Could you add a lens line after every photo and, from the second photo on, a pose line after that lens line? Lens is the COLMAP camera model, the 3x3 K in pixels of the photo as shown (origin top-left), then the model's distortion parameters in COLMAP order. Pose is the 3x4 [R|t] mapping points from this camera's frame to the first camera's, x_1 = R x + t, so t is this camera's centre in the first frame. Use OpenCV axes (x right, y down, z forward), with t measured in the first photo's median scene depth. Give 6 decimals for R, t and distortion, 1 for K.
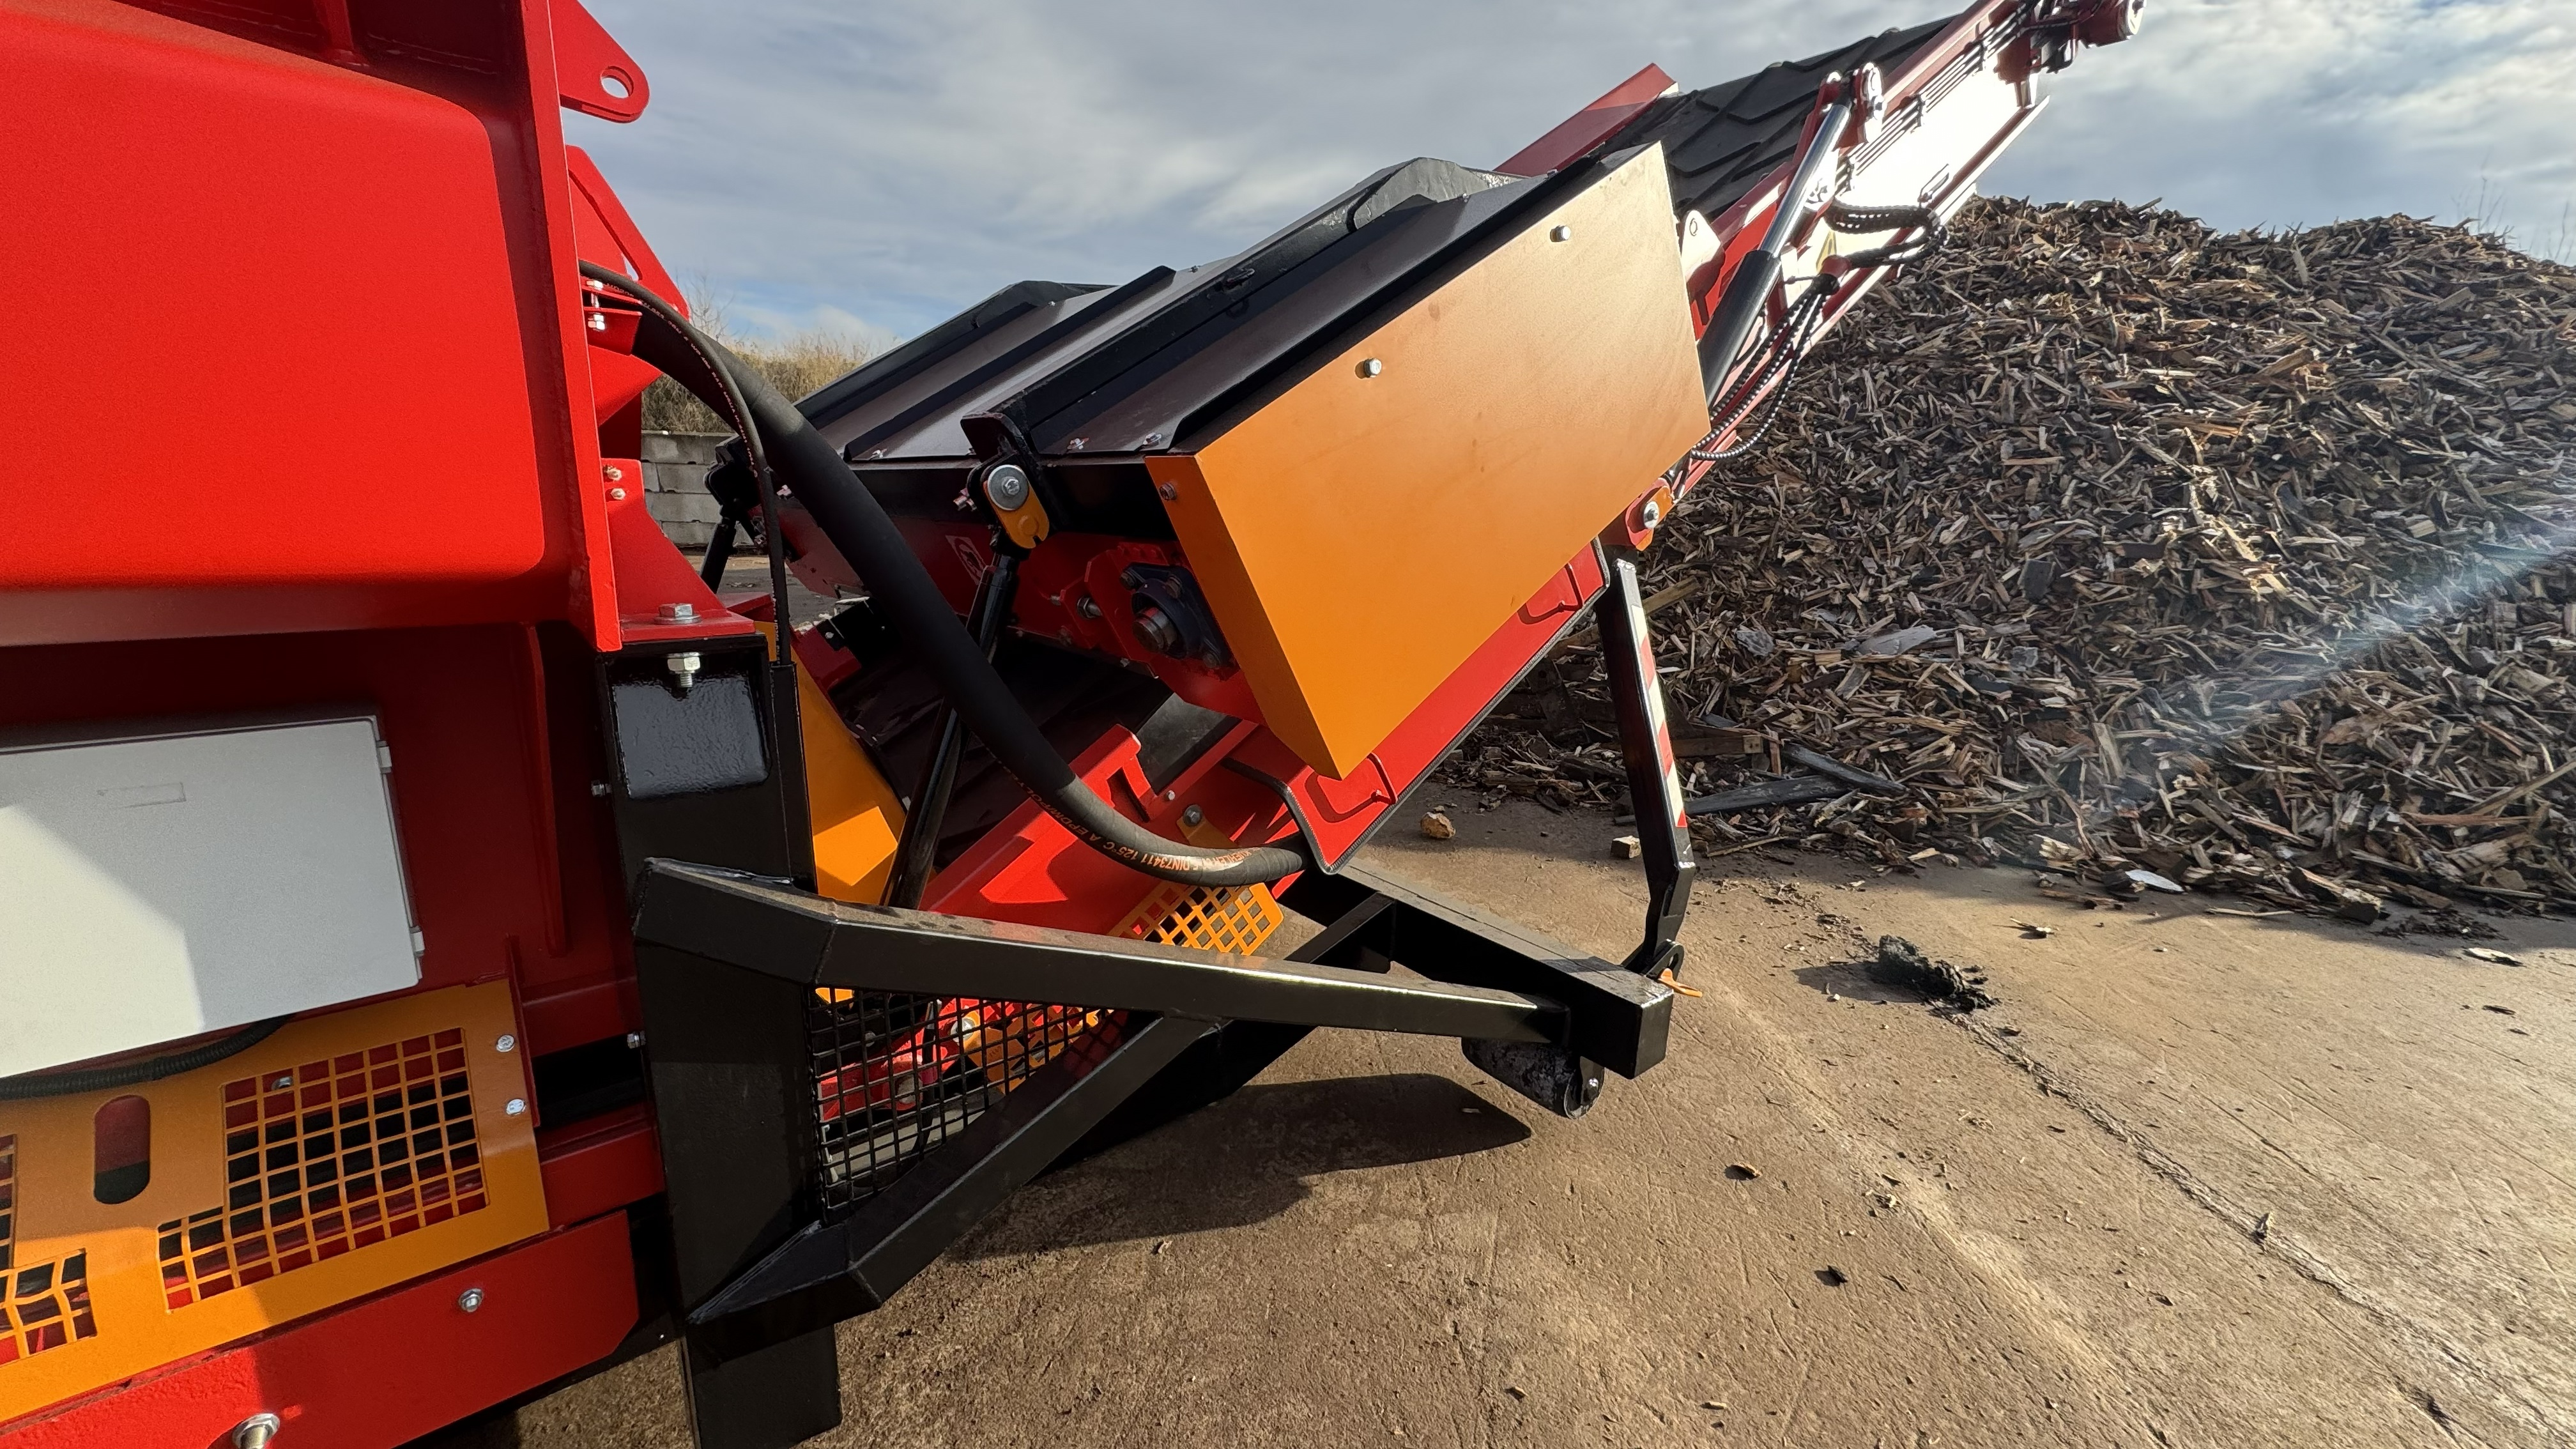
lens RADIAL K [[1012.2, 0, 1273.9], [0, 1012.2, 716.4], [0, 0, 1]] dist [-0.004343, 0.000490]
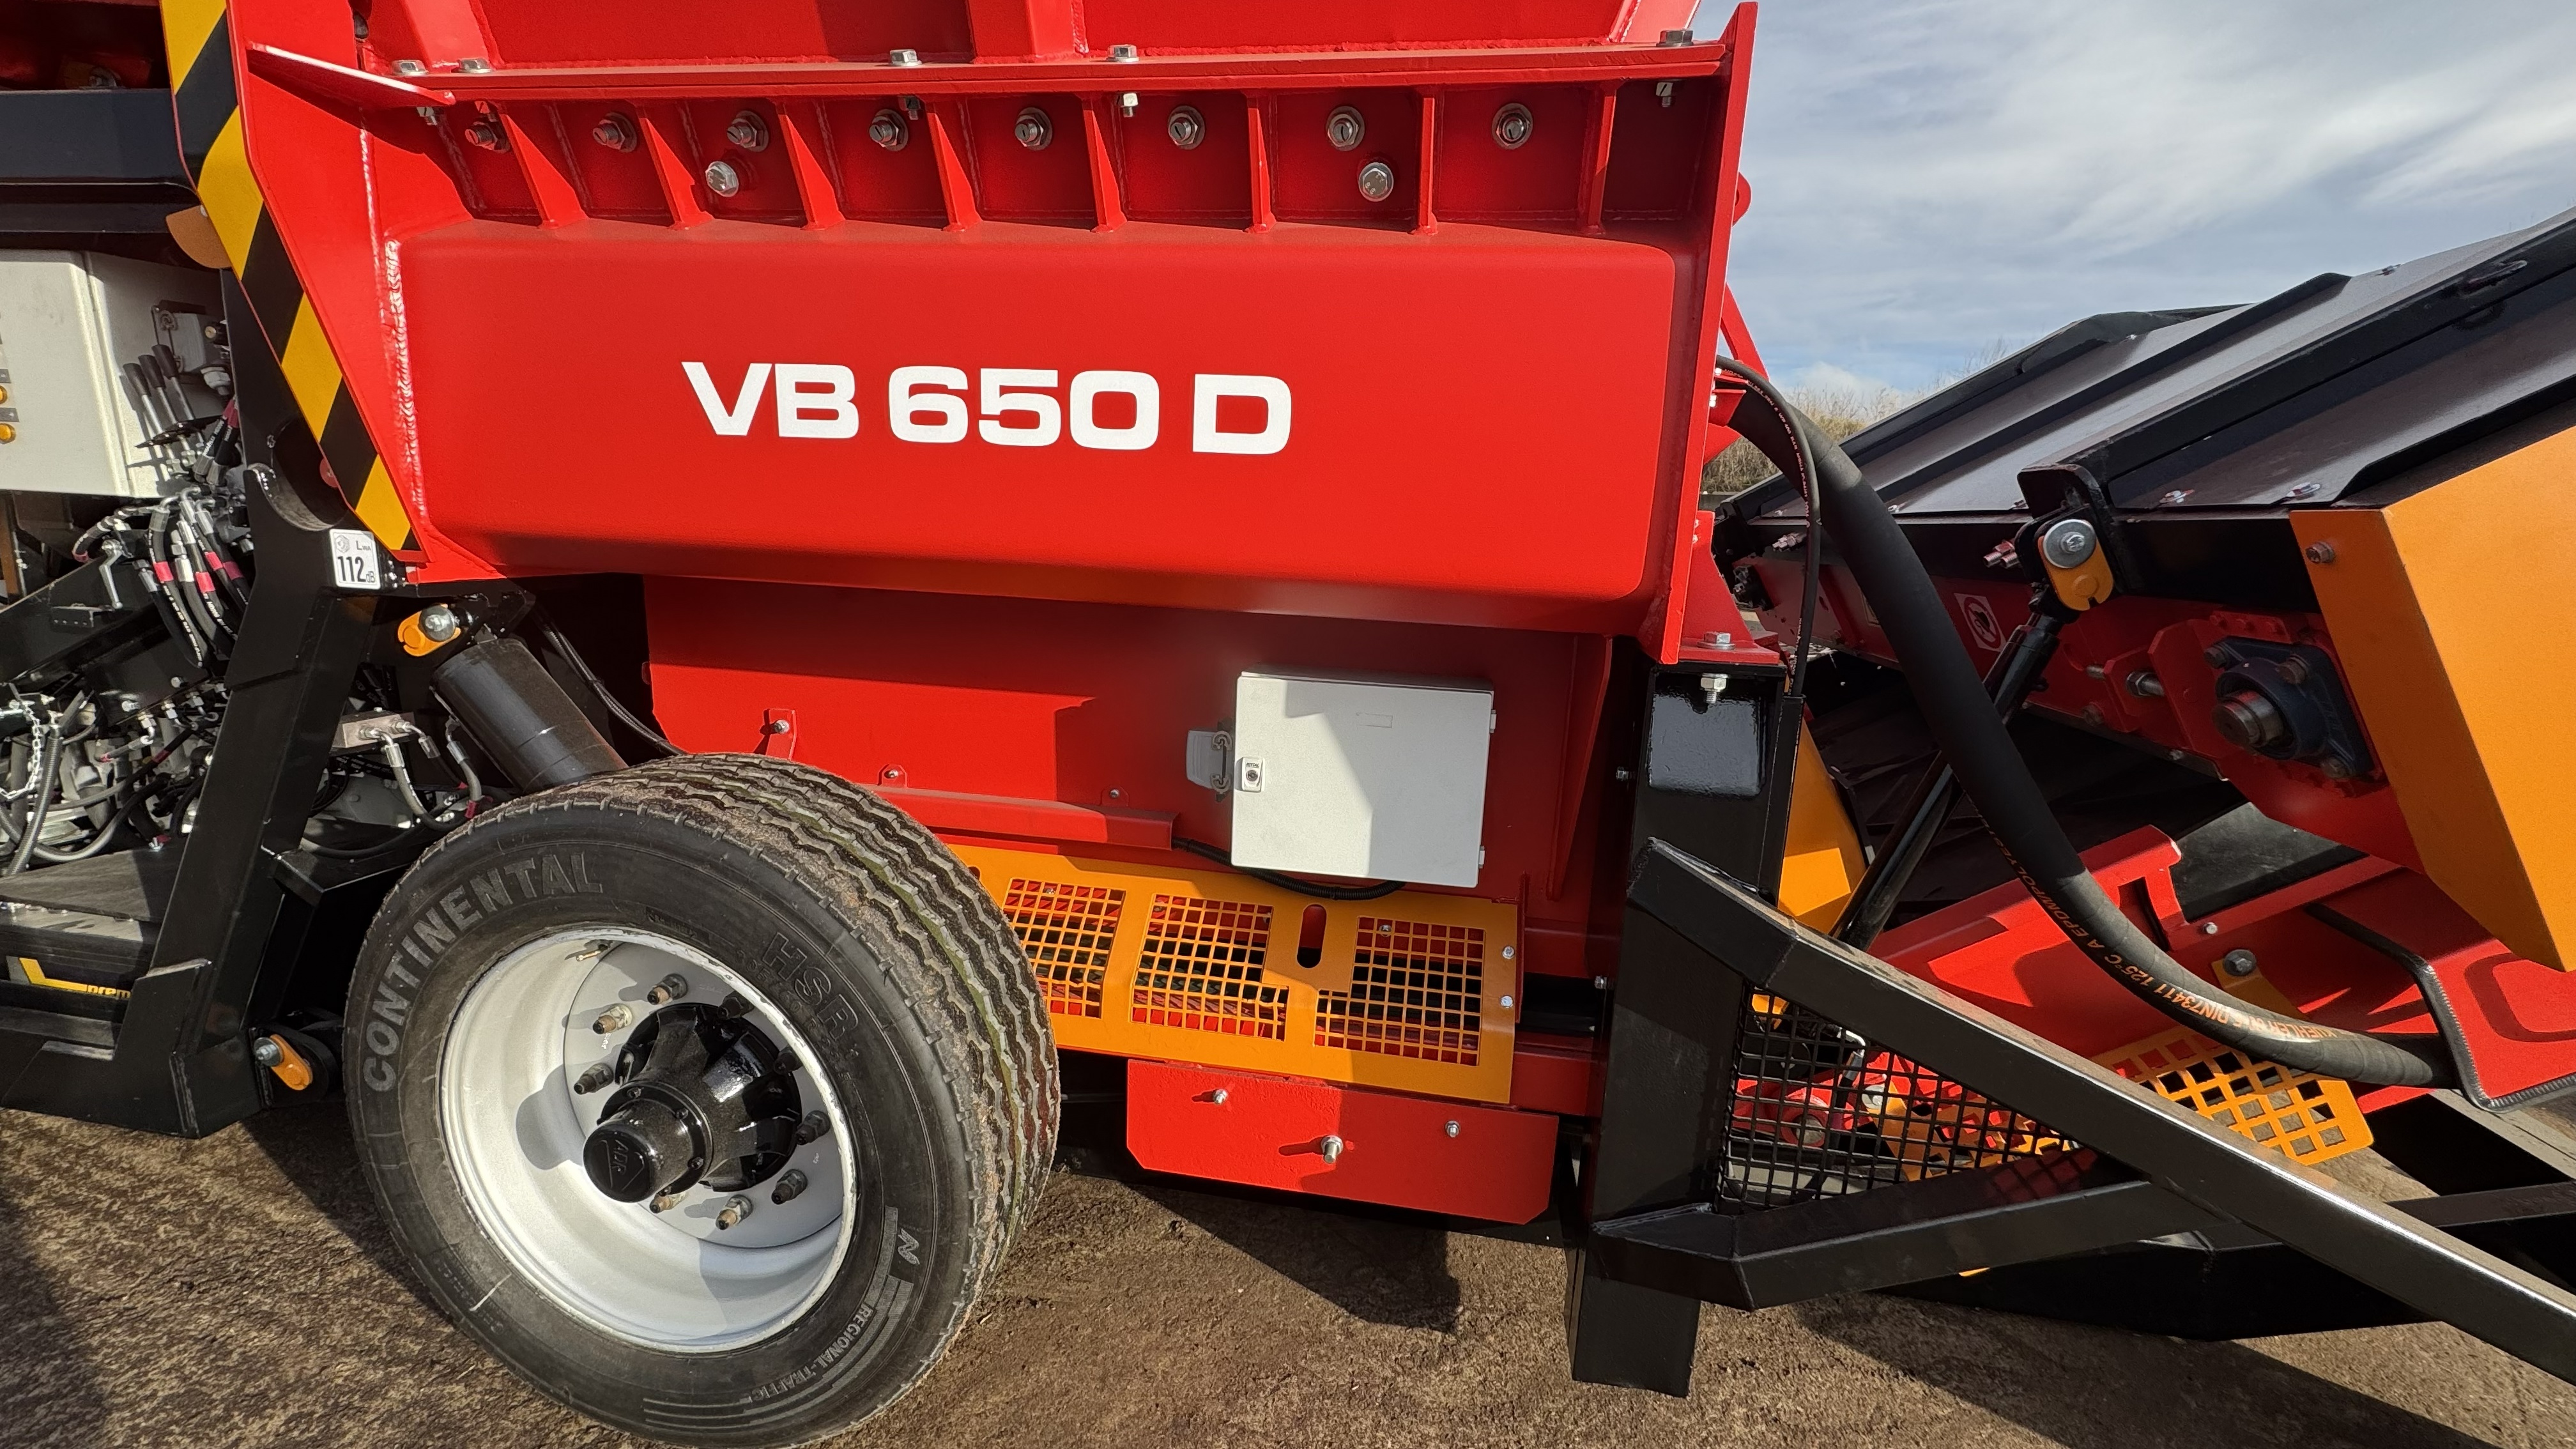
lens RADIAL K [[1012.2, 0, 1286.4], [0, 1012.2, 725.8], [0, 0, 1]] dist [-0.004343, 0.000490]
pose [[0.661388, 0.156807, -0.733470, -0.010370], [-0.189151, 0.981165, 0.039199, 0.011270], [0.725802, 0.112811, 0.678591, -0.039172]]
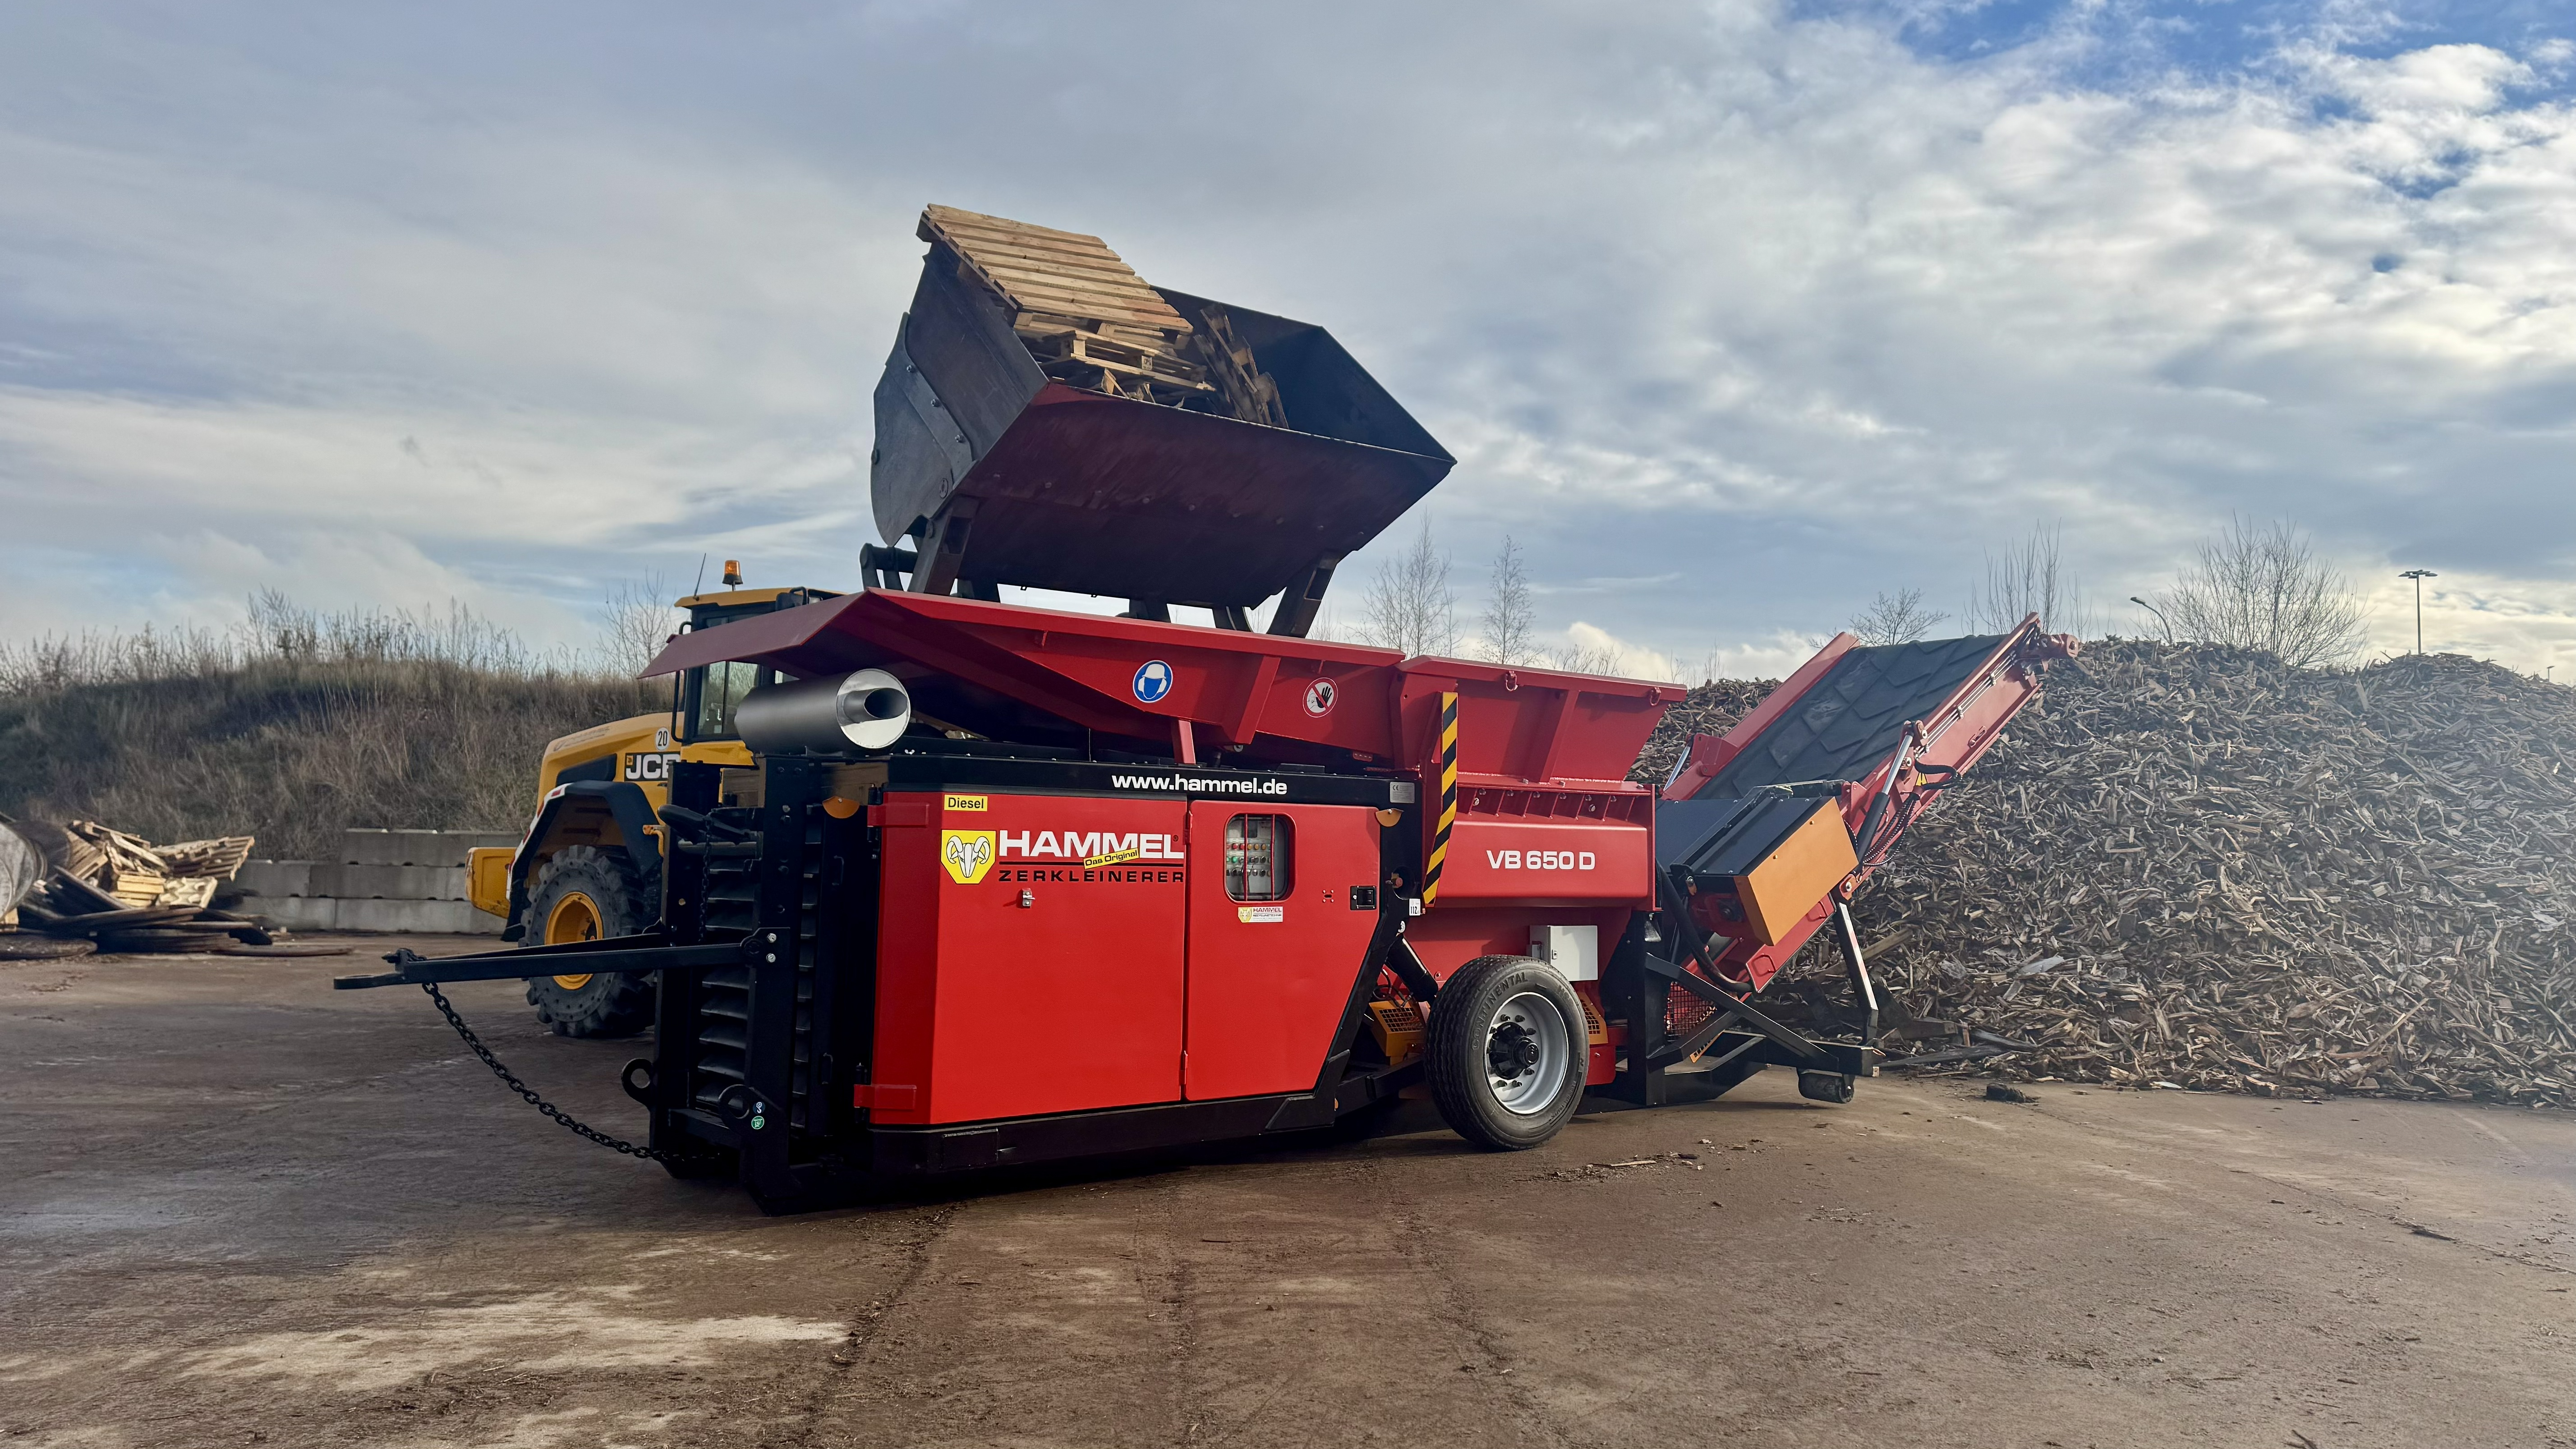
lens RADIAL K [[1767.9, 0, 1301.9], [0, 1767.9, 715.9], [0, 0, 1]] dist [0.086750, -0.097020]
pose [[0.999935, -0.011135, -0.002469, -0.594882], [0.009930, 0.956408, -0.291866, 0.410087], [0.005611, 0.291822, 0.956456, -2.046533]]
